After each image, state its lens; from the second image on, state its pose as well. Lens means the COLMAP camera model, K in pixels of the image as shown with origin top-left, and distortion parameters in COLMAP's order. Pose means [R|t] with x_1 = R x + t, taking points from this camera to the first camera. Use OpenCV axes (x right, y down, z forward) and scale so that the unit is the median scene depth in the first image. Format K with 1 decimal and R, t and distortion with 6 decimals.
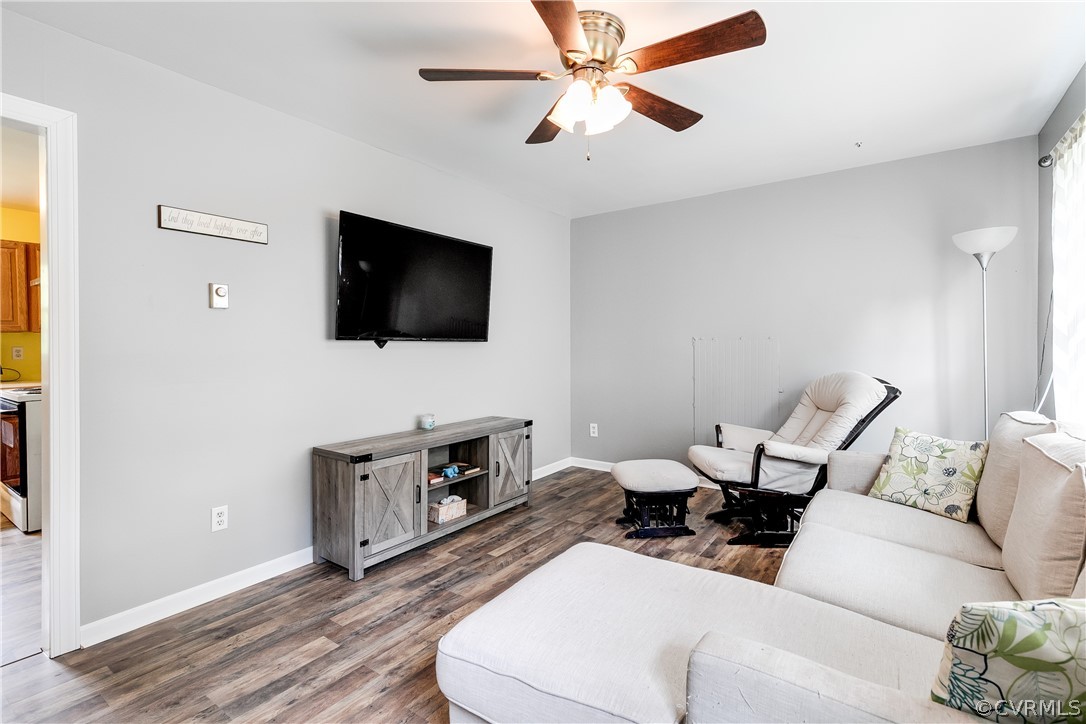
lens RADIAL K [[494.5, 0, 566.2], [0, 494.5, 352.5], [0, 0, 1]] dist [-0.002837, 0.000648]
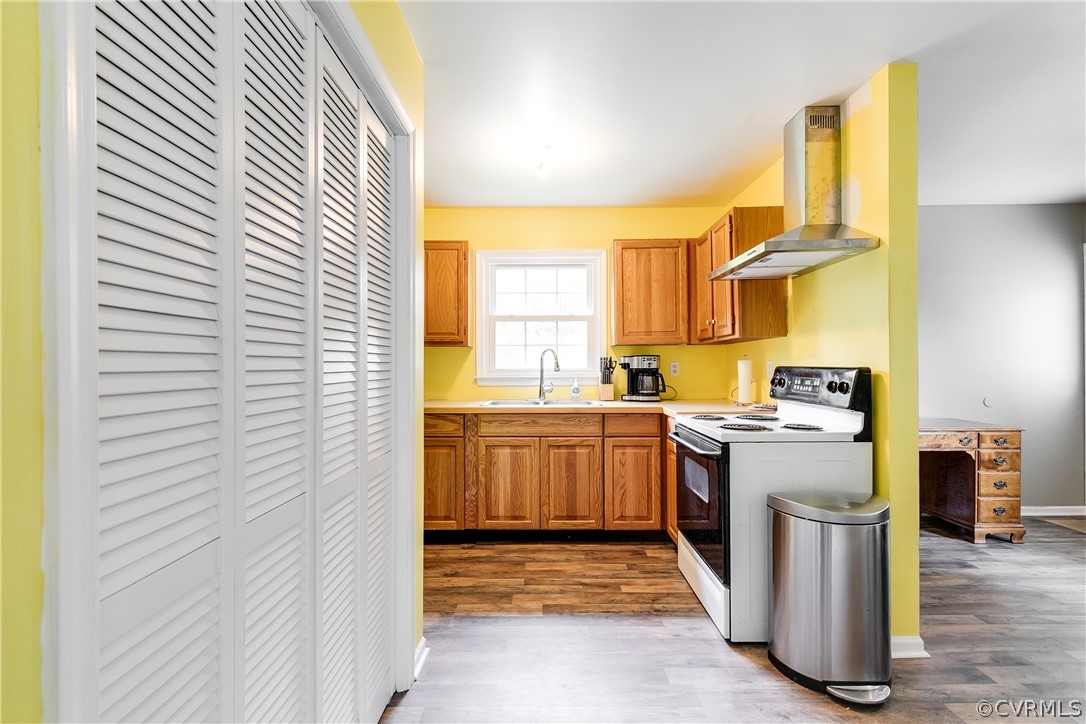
lens RADIAL K [[494.5, 0, 548.2], [0, 494.5, 364.5], [0, 0, 1]] dist [-0.002837, 0.000648]
pose [[0.560129, 0.002136, -0.828402, -0.532514], [-0.010384, 0.999936, -0.004443, 0.000594], [0.828340, 0.011091, 0.560116, 0.332893]]
